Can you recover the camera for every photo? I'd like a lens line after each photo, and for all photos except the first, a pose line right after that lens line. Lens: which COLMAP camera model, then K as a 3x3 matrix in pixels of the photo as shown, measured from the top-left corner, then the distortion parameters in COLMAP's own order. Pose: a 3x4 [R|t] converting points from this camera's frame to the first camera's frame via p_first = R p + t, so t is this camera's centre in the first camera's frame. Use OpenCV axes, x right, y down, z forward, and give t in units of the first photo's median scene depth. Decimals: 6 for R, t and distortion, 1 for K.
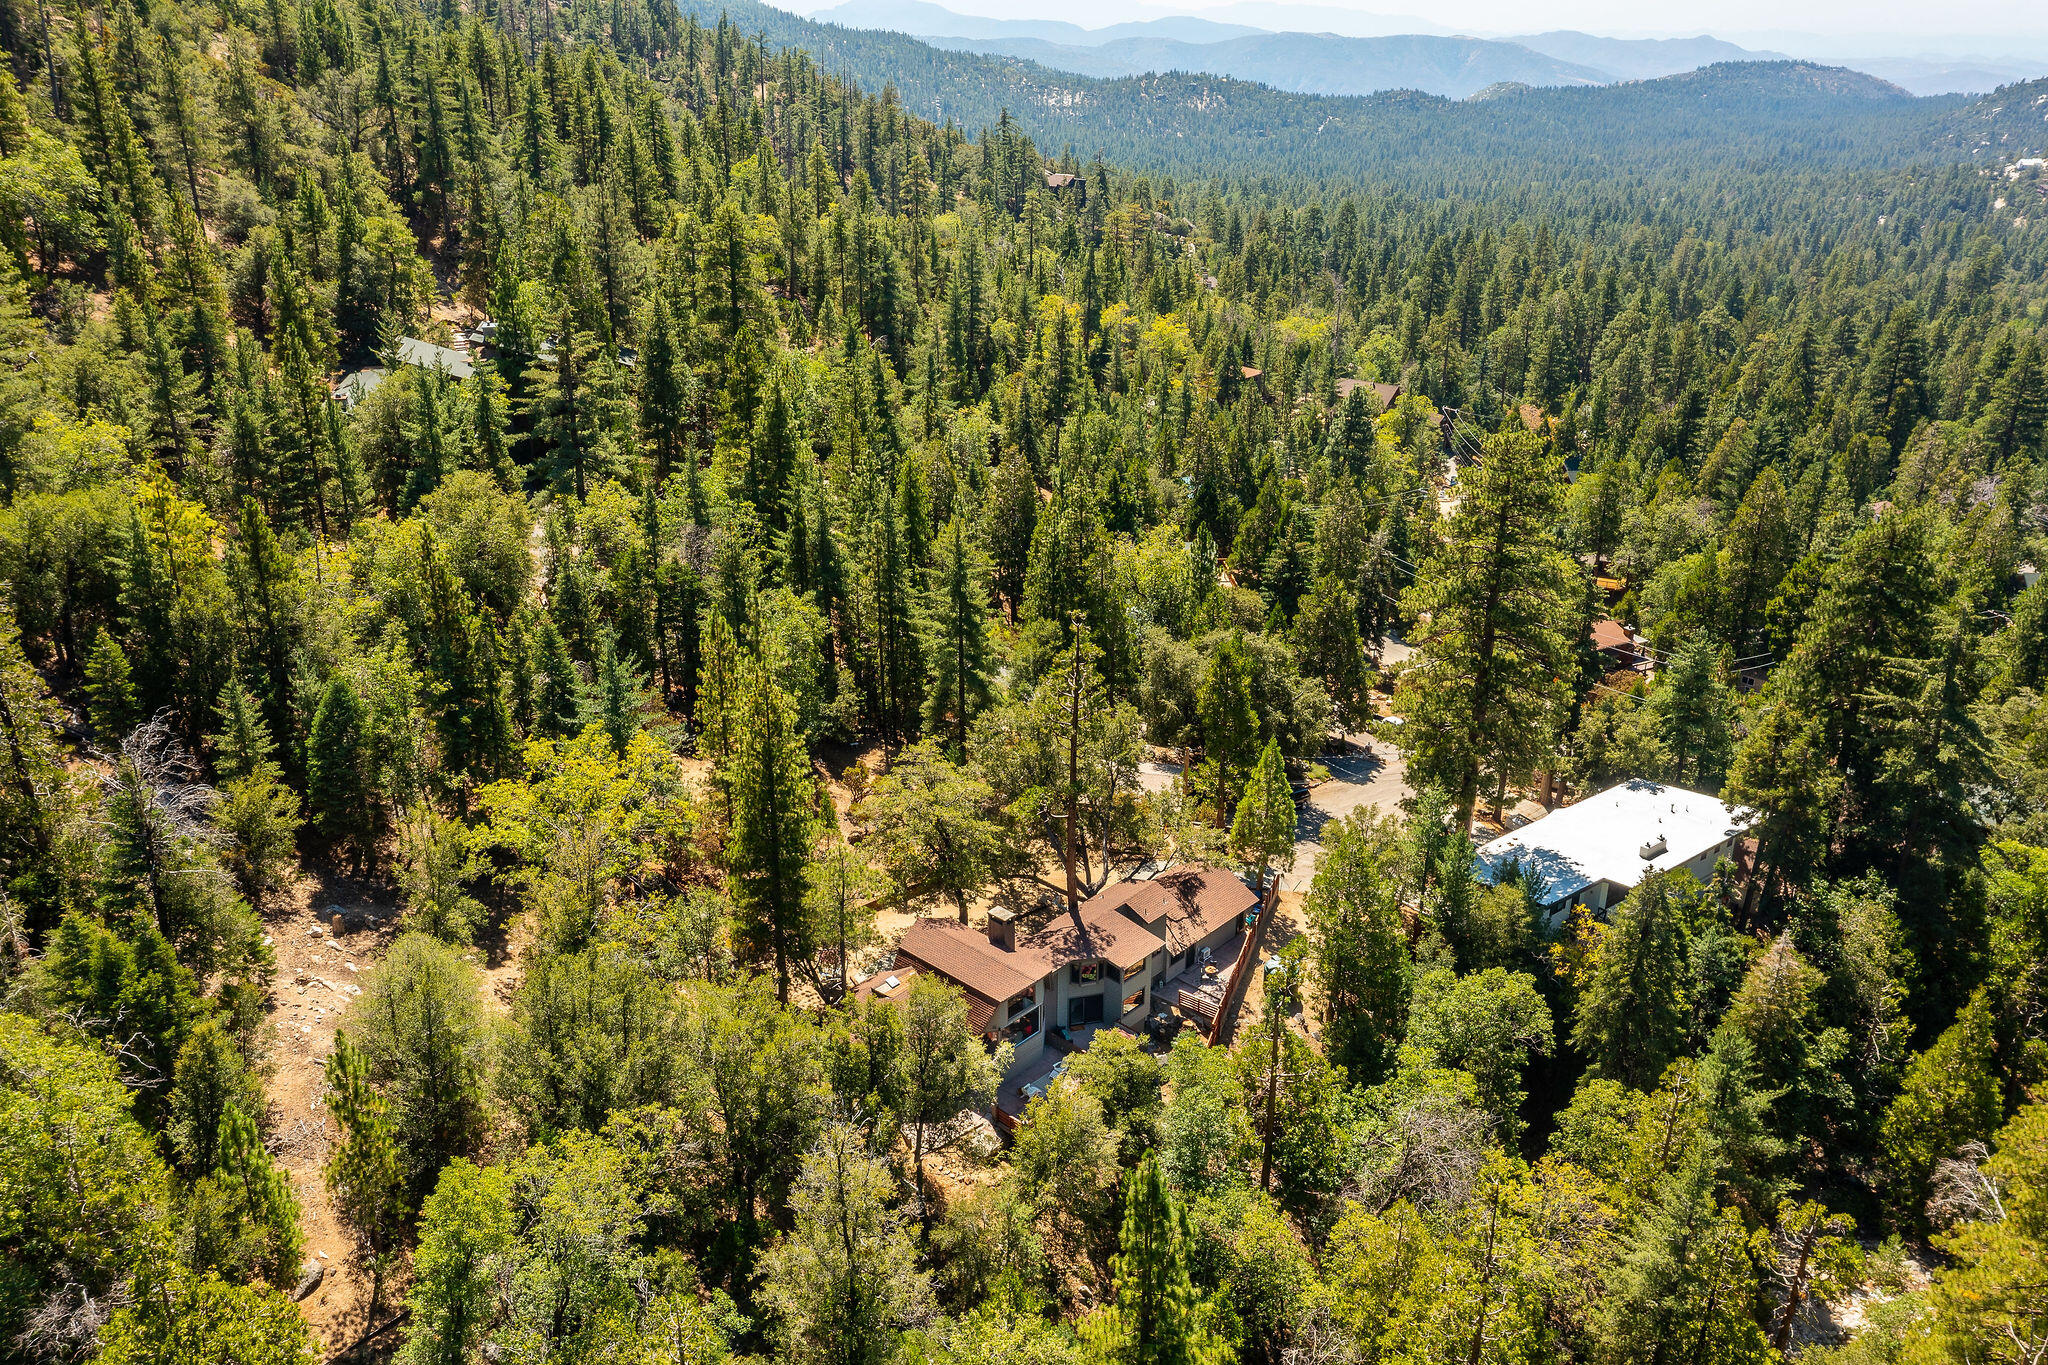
lens RADIAL K [[1606.2, 0, 1024.0], [0, 1606.2, 682.5], [0, 0, 1]] dist [-0.008334, -0.003570]
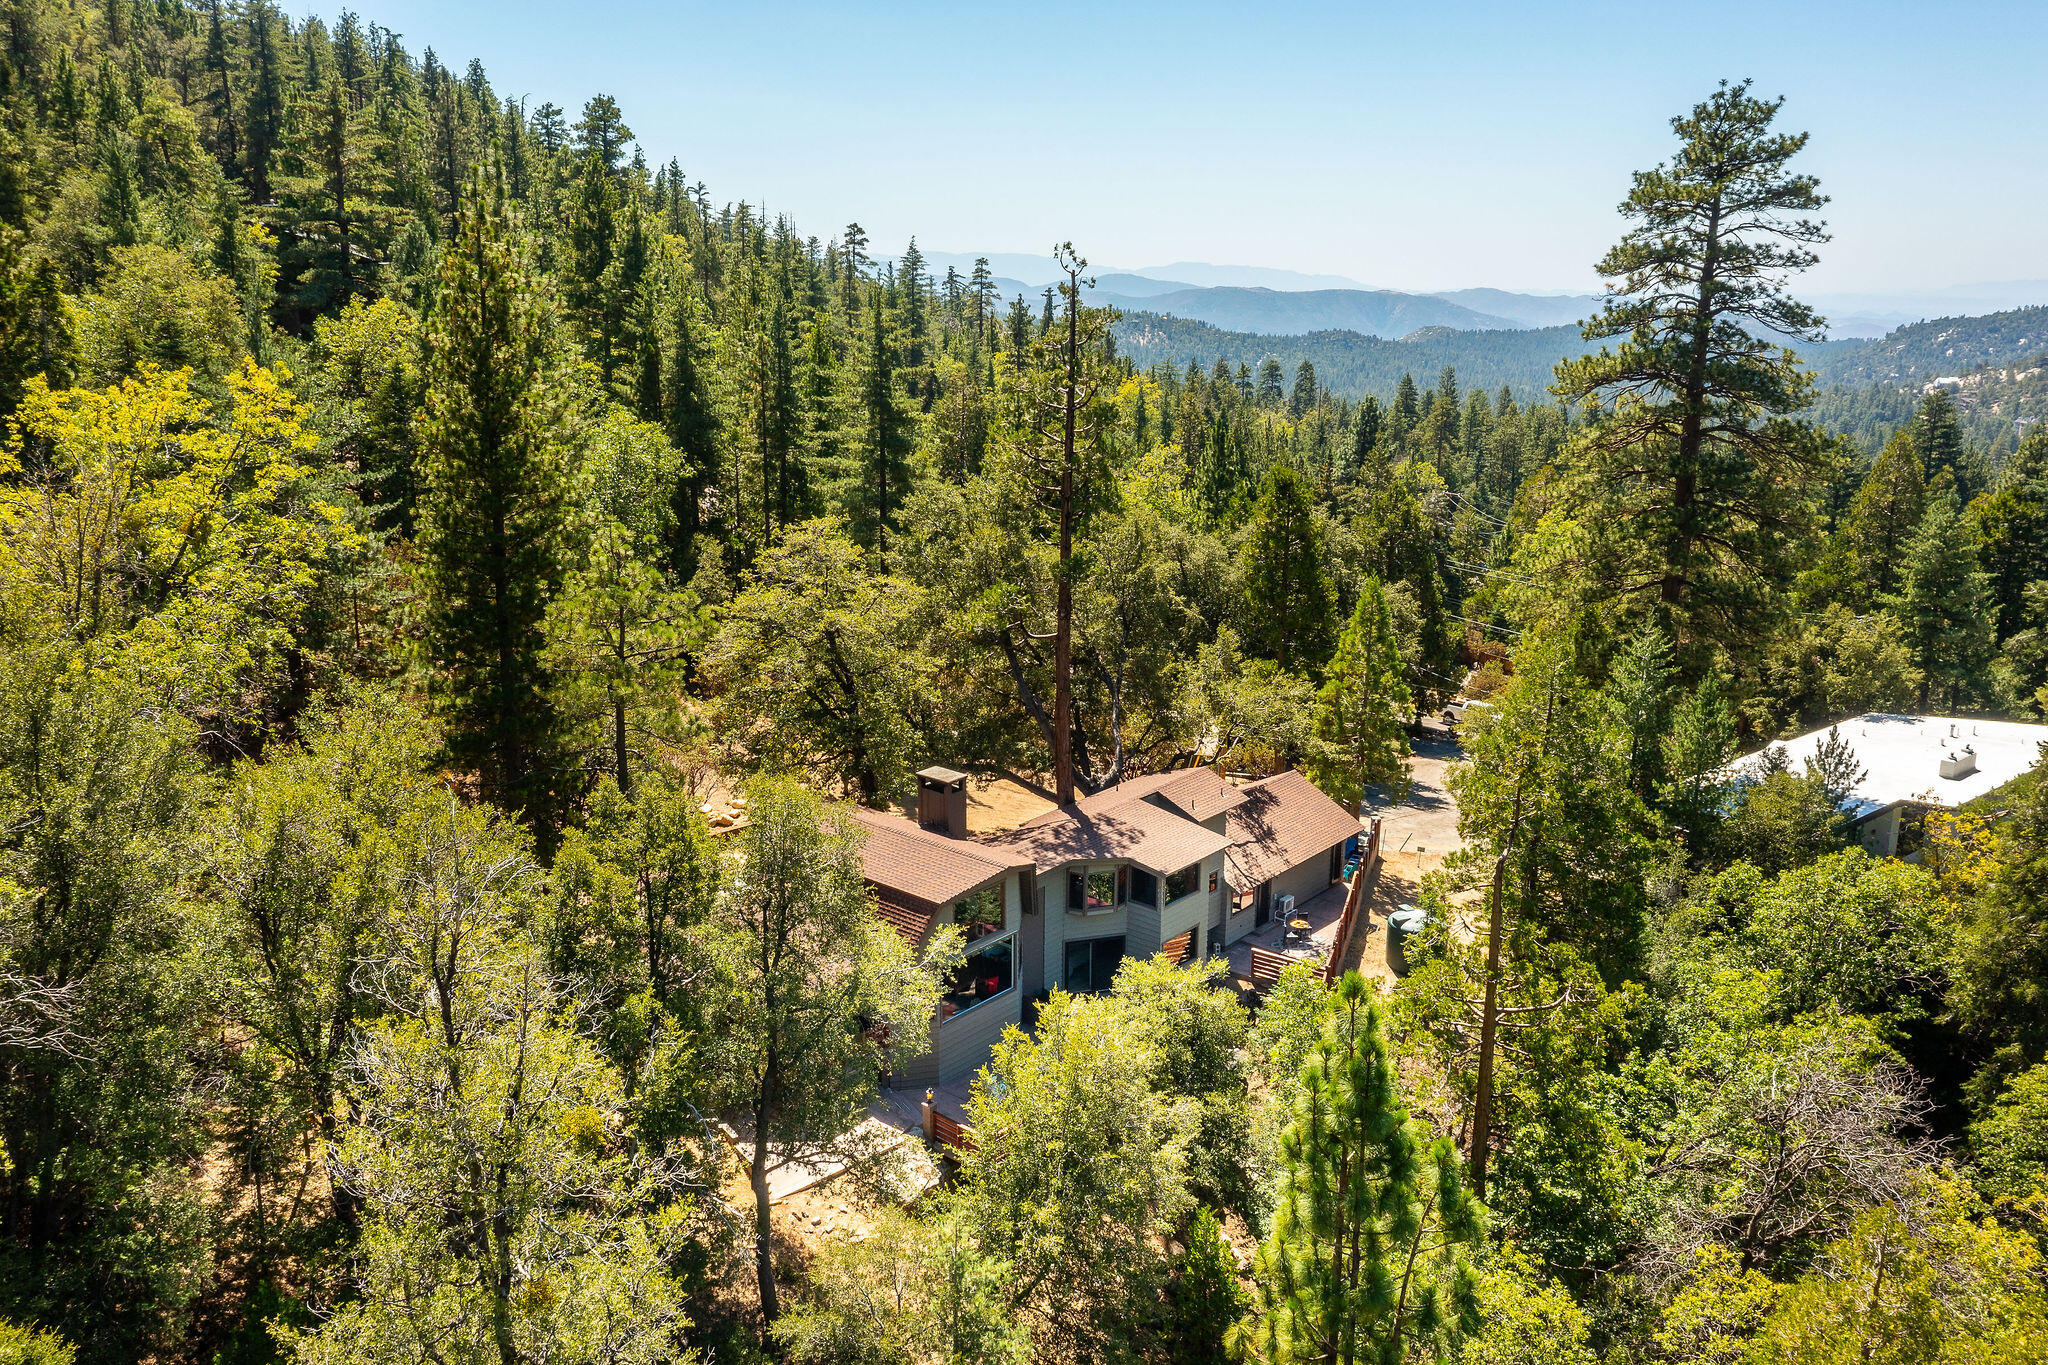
lens RADIAL K [[1606.2, 0, 1024.0], [0, 1606.2, 682.5], [0, 0, 1]] dist [-0.008334, -0.003570]
pose [[0.999486, -0.005399, 0.031588, -0.002681], [0.009886, 0.989573, -0.143692, 0.172134], [-0.030483, 0.143930, 0.989118, 0.402199]]
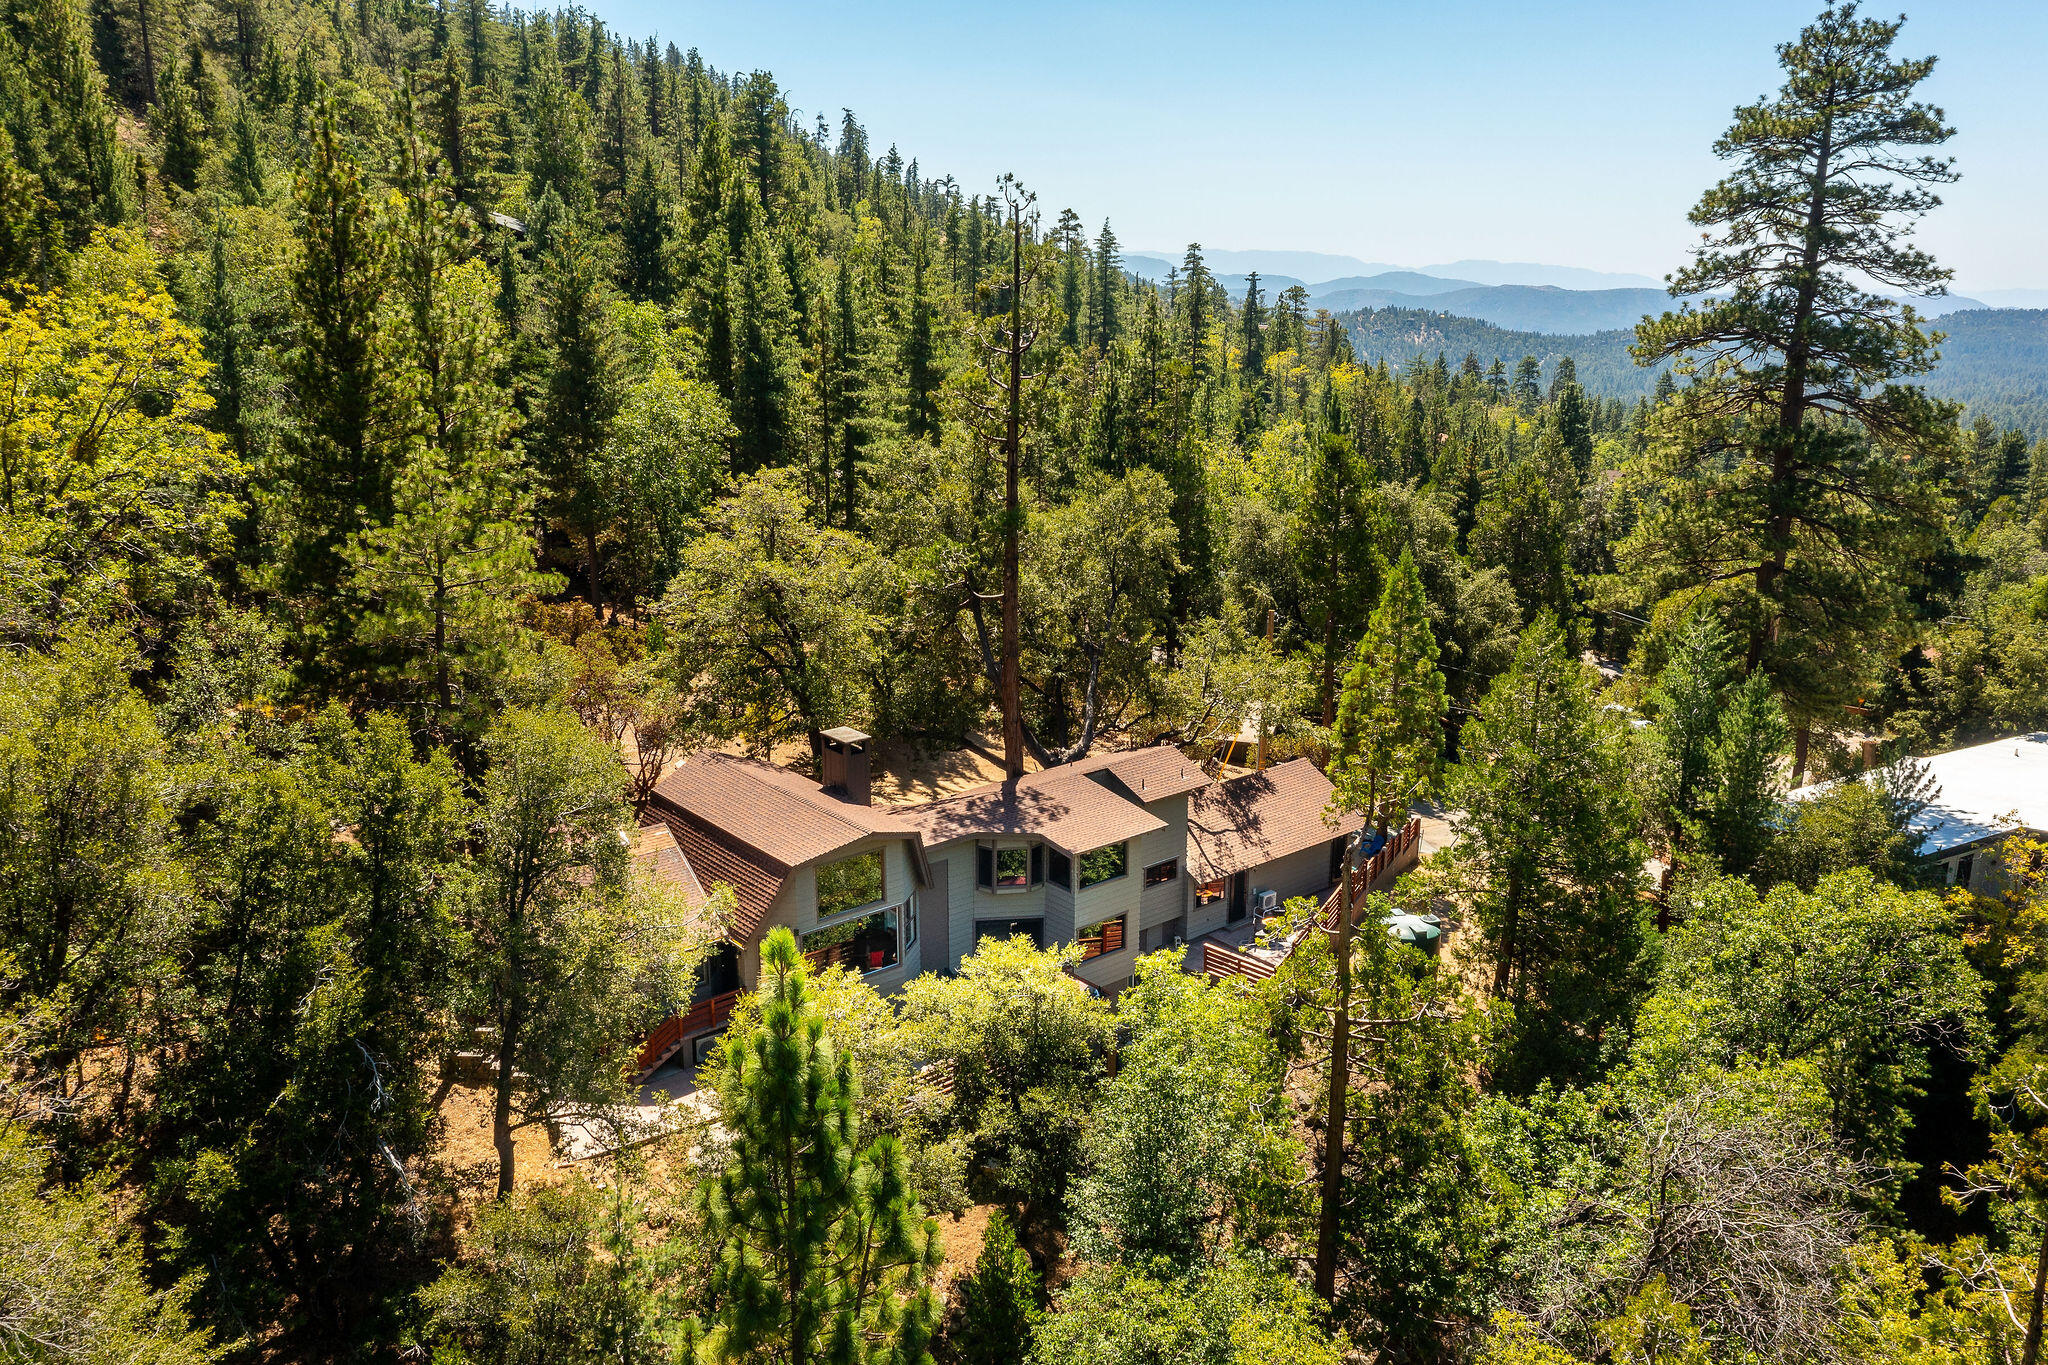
lens RADIAL K [[1606.2, 0, 1024.0], [0, 1606.2, 682.5], [0, 0, 1]] dist [-0.008334, -0.003570]
pose [[0.990991, 0.035562, -0.129123, 0.099112], [-0.053576, 0.988865, -0.138838, 0.175996], [0.122748, 0.144505, 0.981861, 0.440440]]
